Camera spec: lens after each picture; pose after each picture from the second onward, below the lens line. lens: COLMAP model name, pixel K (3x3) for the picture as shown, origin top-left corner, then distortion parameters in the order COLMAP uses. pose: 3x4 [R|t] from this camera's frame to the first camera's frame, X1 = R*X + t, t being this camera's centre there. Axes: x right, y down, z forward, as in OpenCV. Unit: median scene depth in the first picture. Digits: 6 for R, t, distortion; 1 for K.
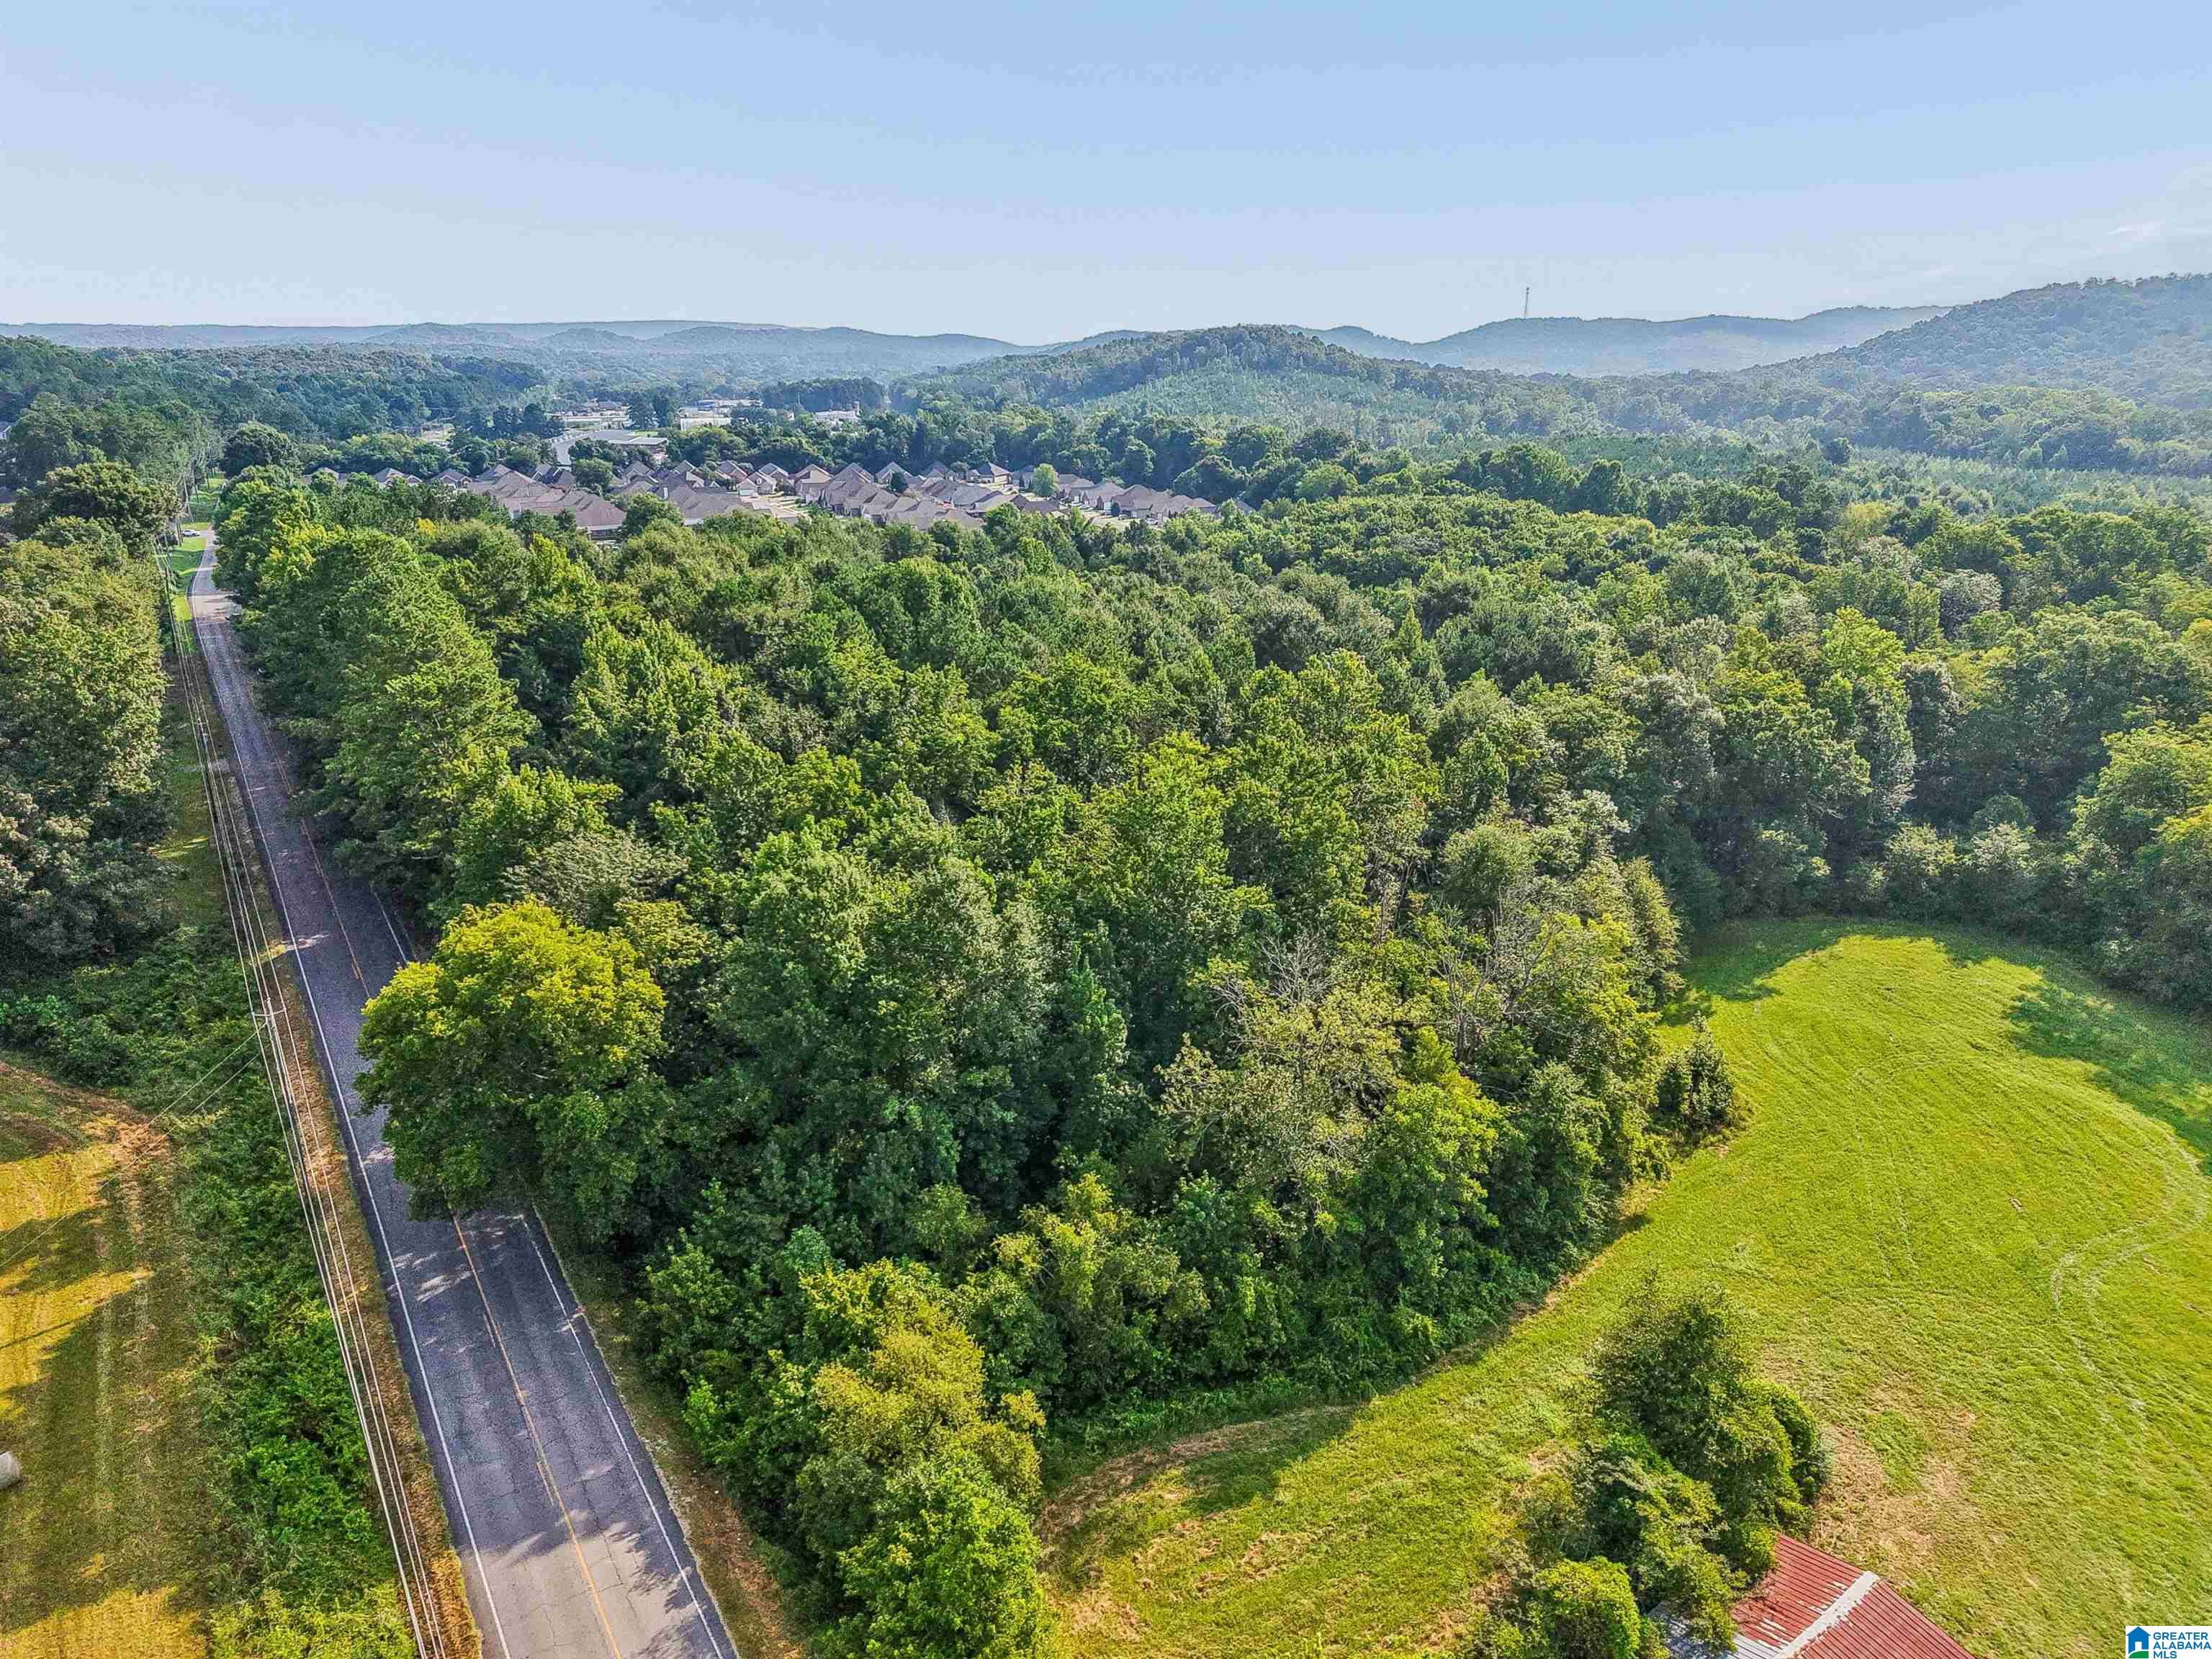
lens RADIAL K [[1496.9, 0, 1099.8], [0, 1496.9, 830.0], [0, 0, 1]] dist [0.024746, -0.020980]
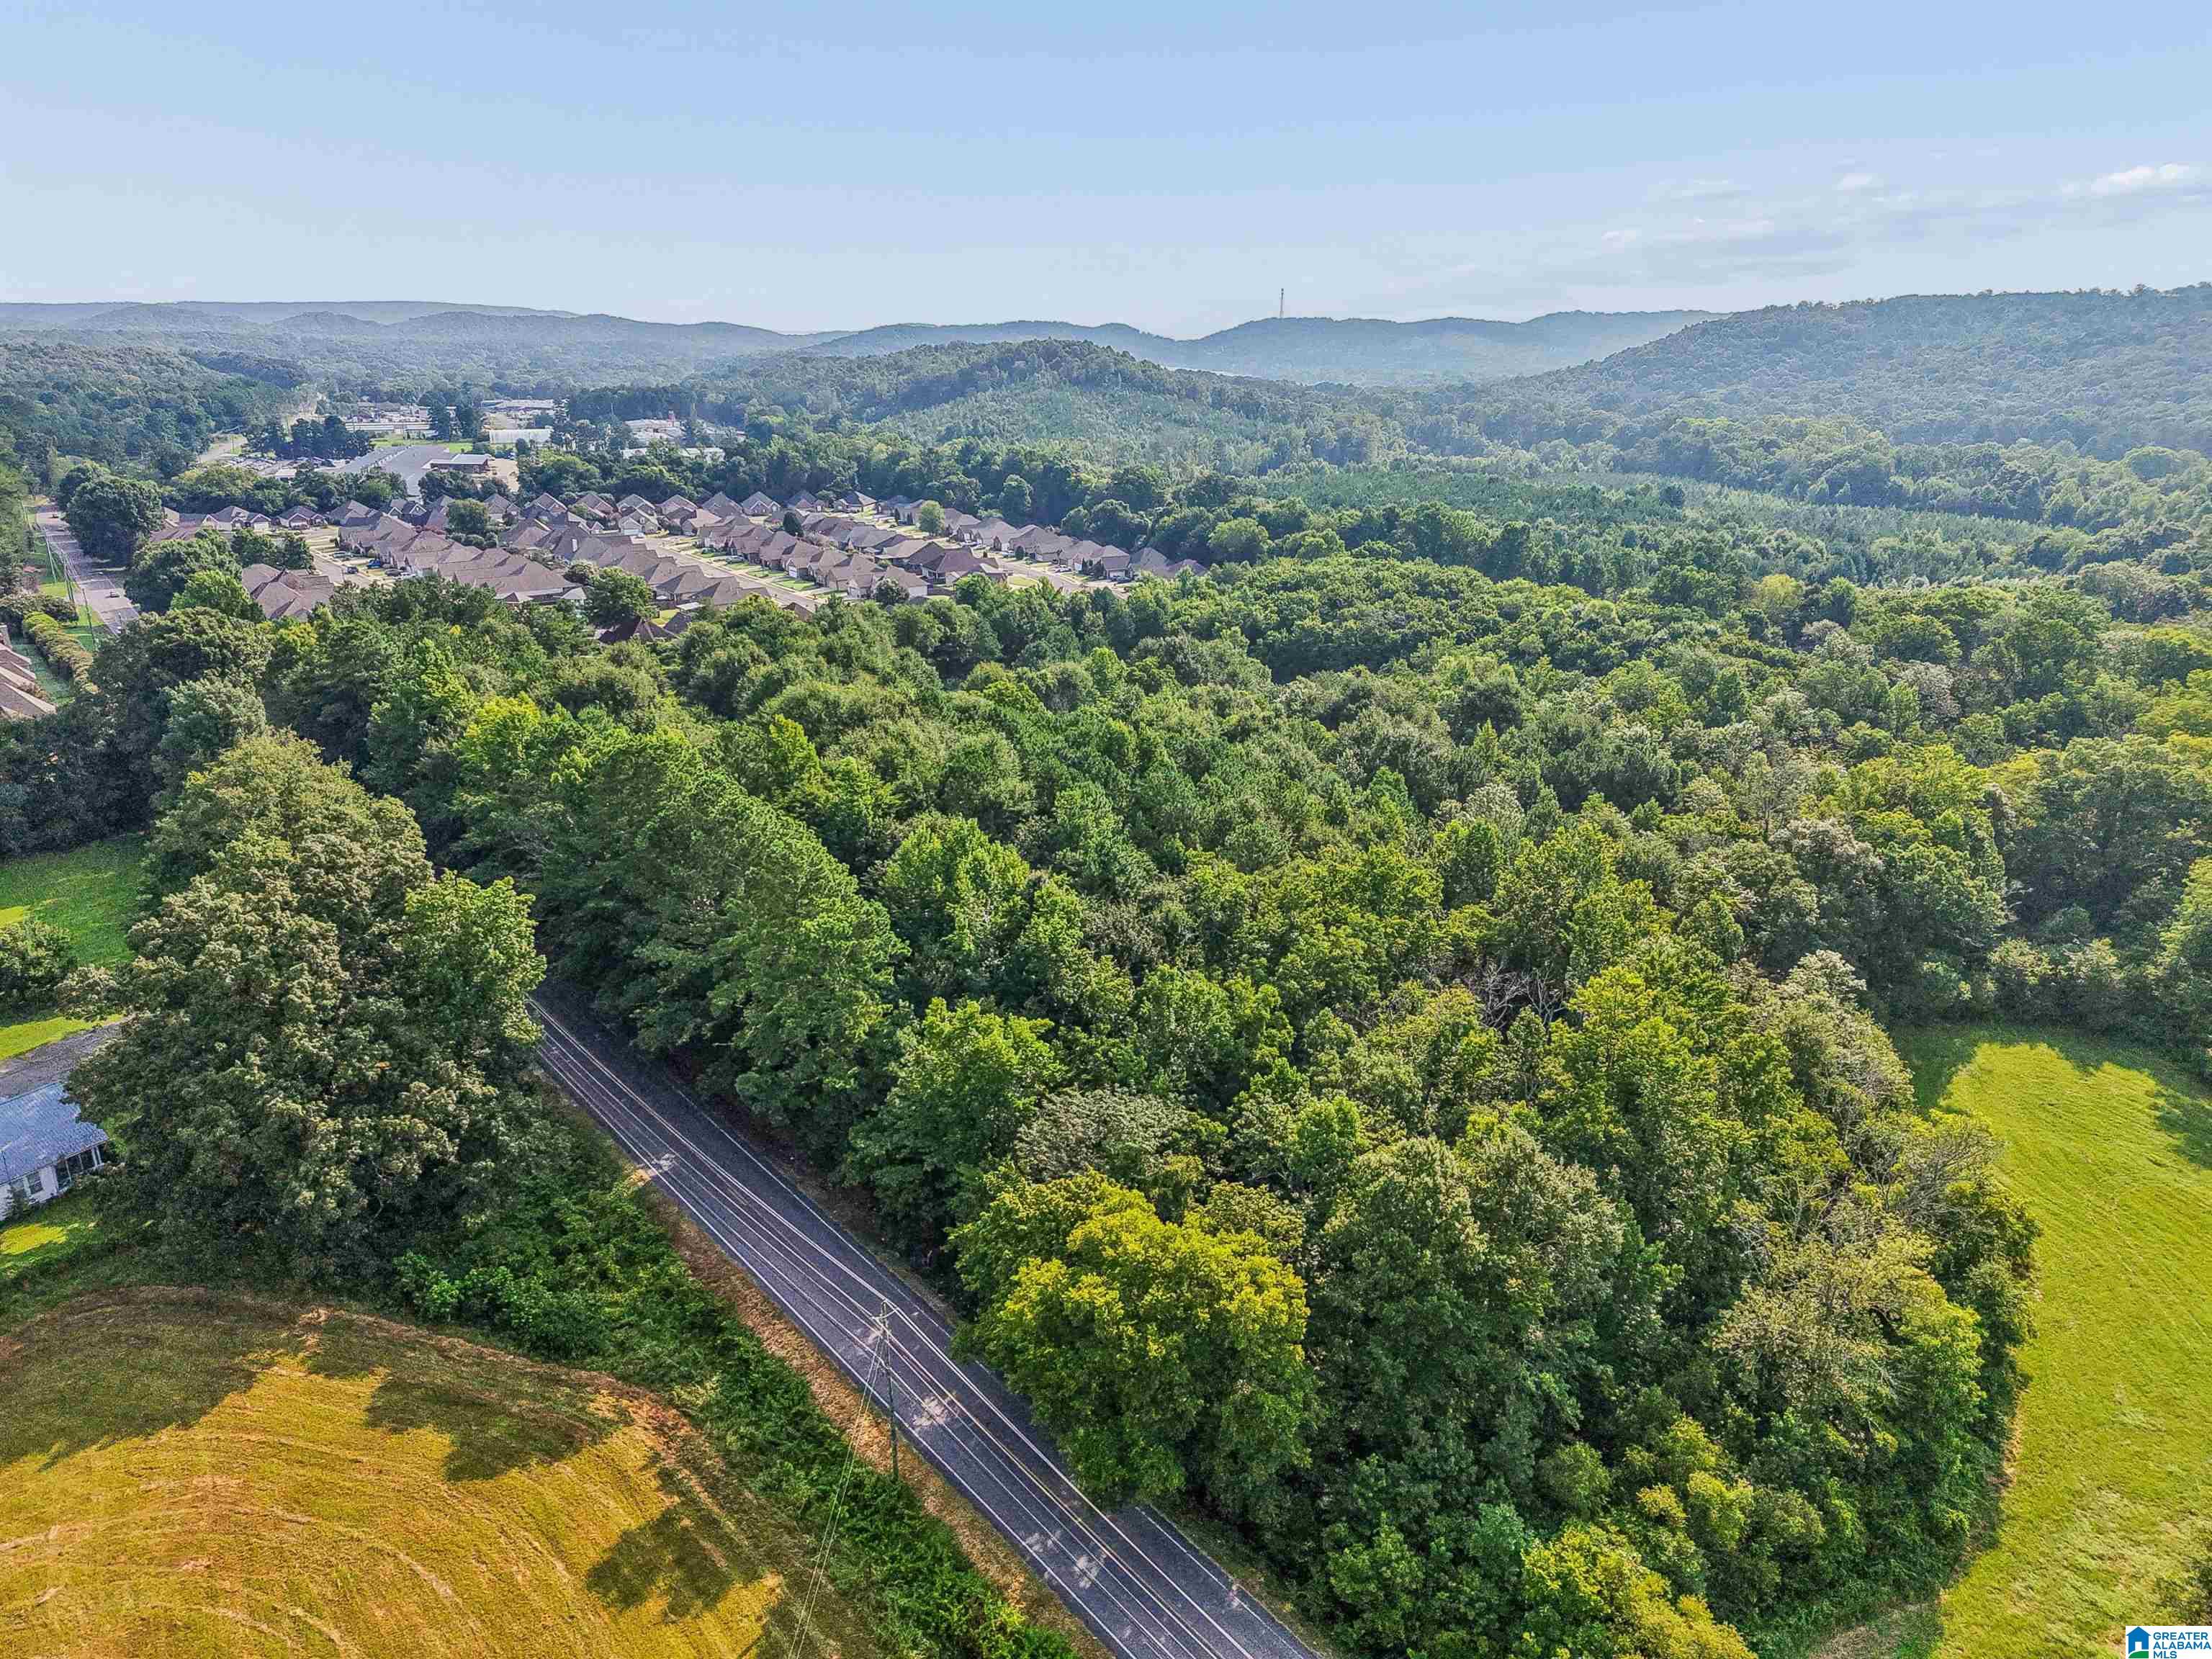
lens RADIAL K [[1463.3, 0, 1113.8], [0, 1463.3, 837.3], [0, 0, 1]] dist [0.025661, -0.018464]
pose [[0.988670, -0.035731, 0.145790, -0.434509], [0.033934, 0.999315, 0.014794, -0.177047], [-0.146219, -0.009679, 0.989205, -0.016747]]
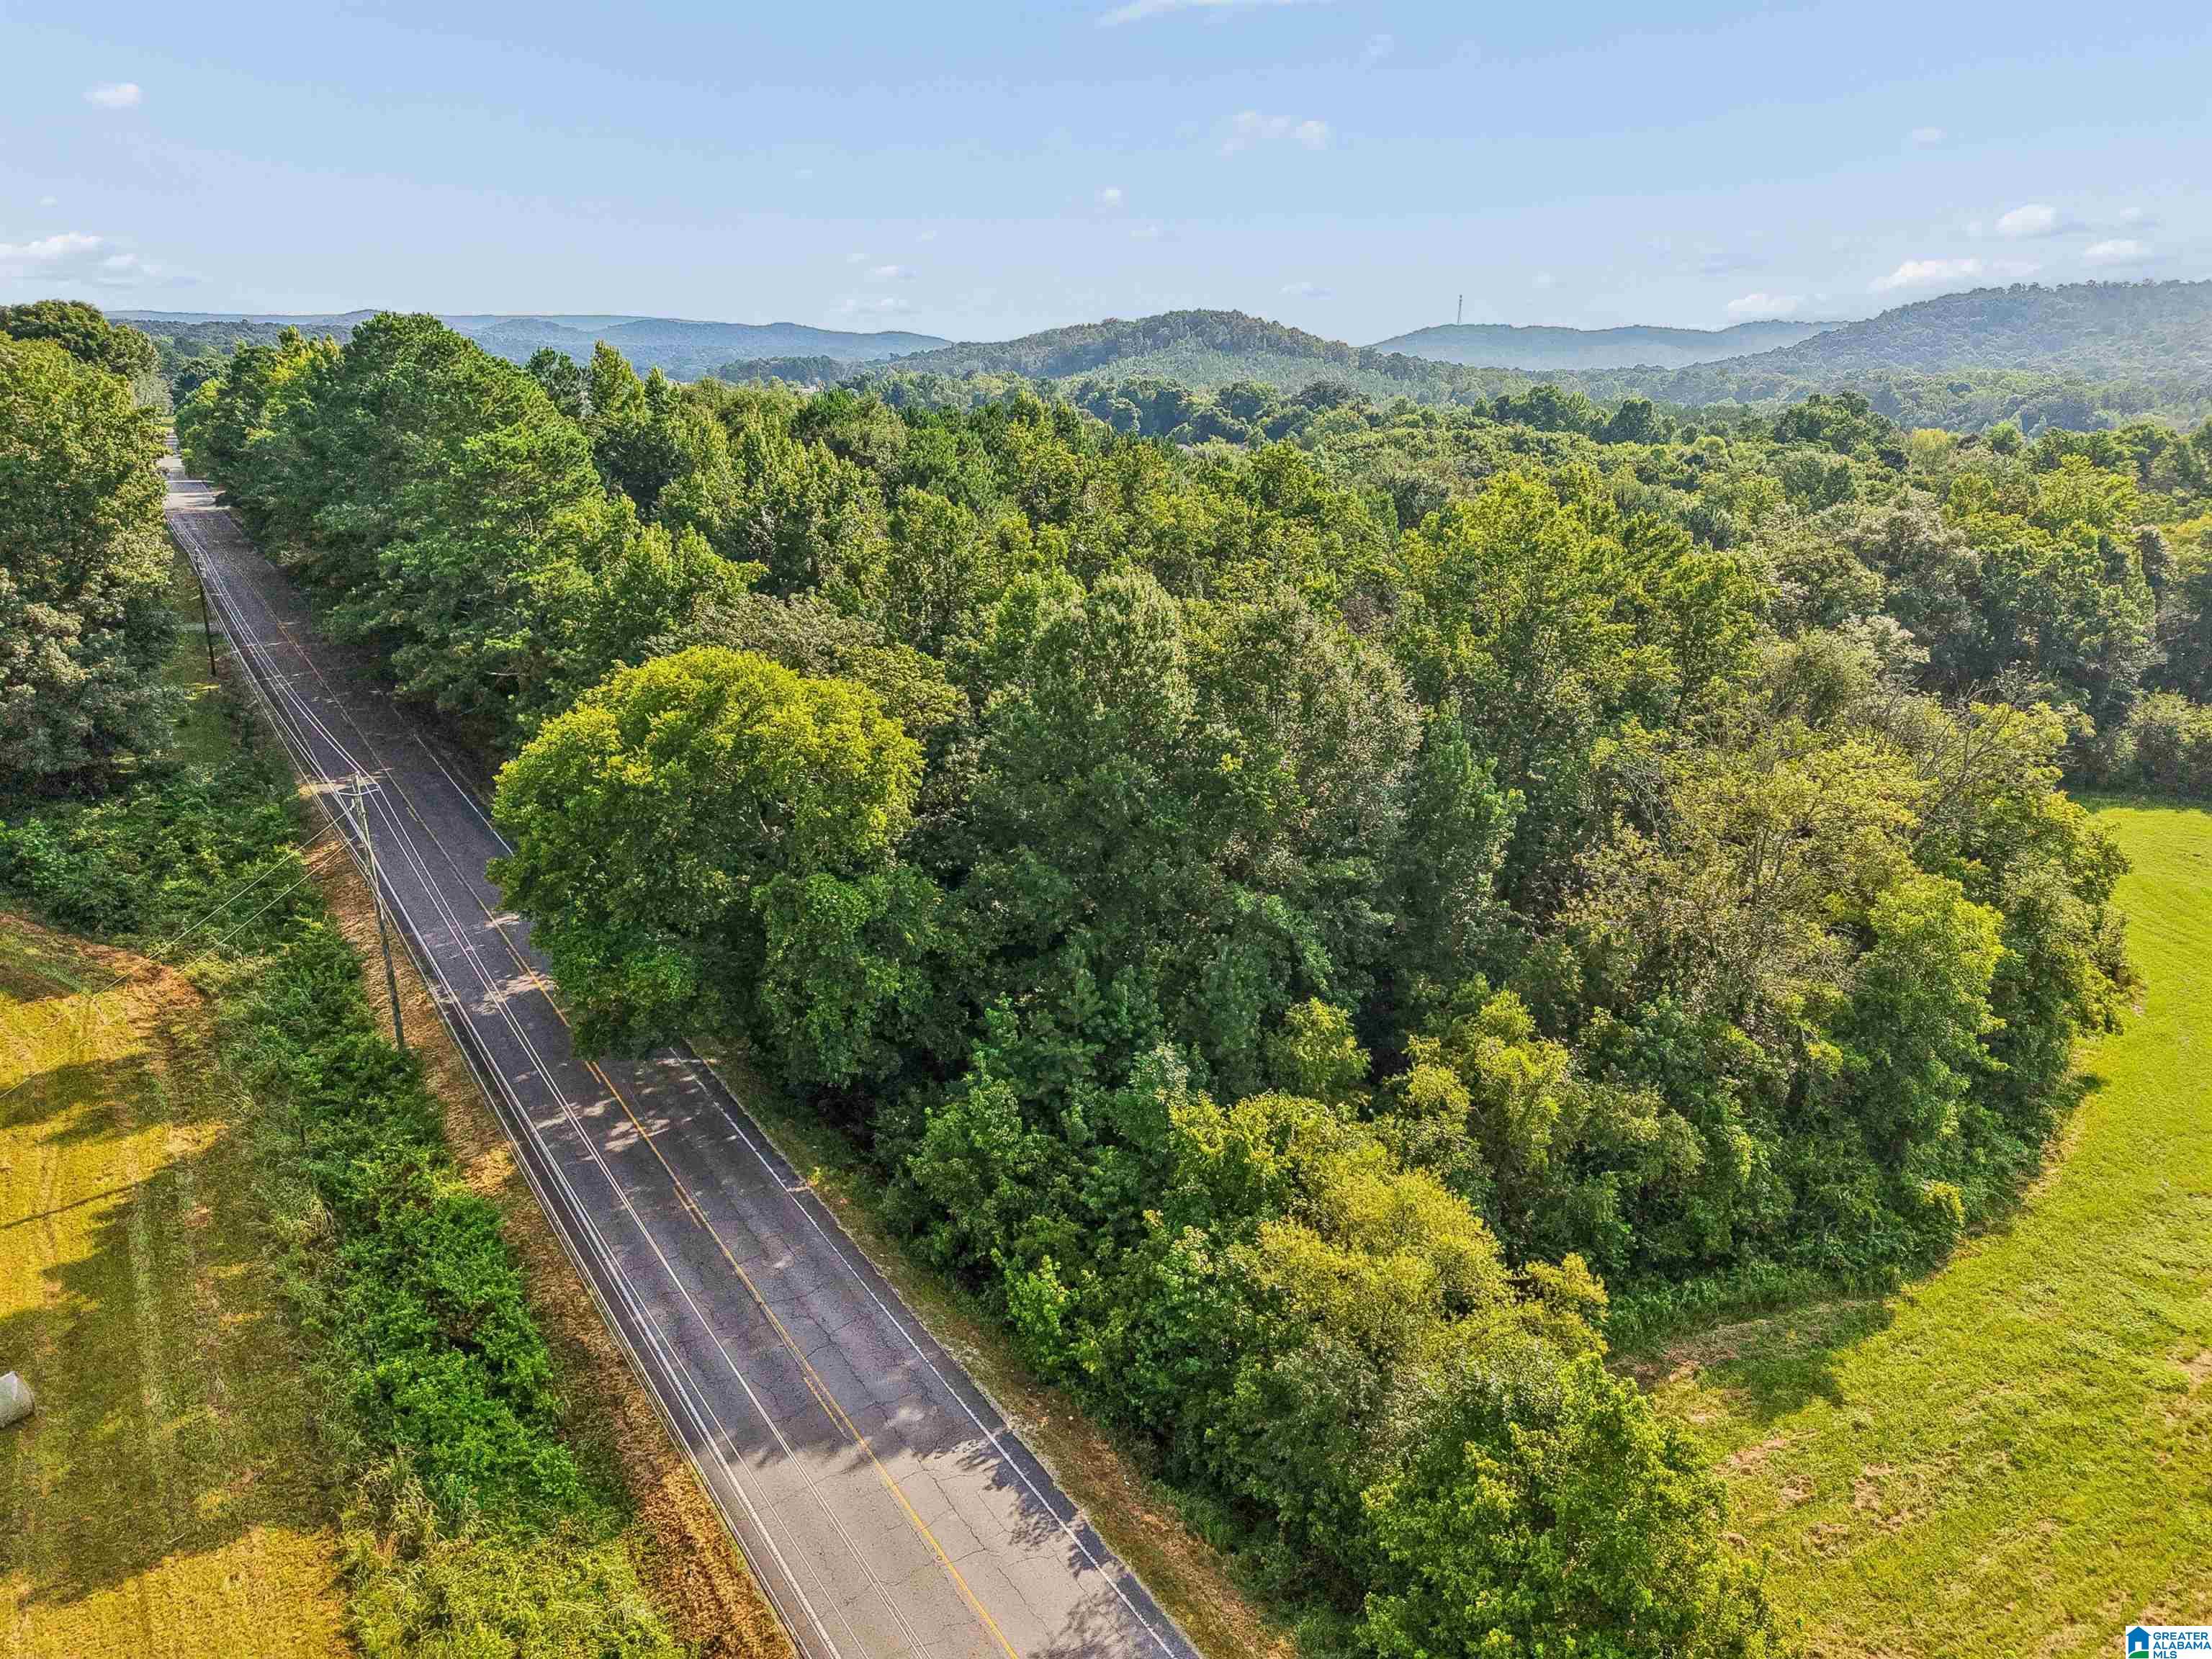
lens RADIAL K [[1484.6, 0, 1108.4], [0, 1484.6, 812.6], [0, 0, 1]] dist [0.009895, -0.005826]
pose [[0.999098, 0.002869, 0.042363, -0.176007], [-0.002654, 0.999983, -0.005142, 0.109769], [-0.042377, 0.005025, 0.999089, 0.209613]]
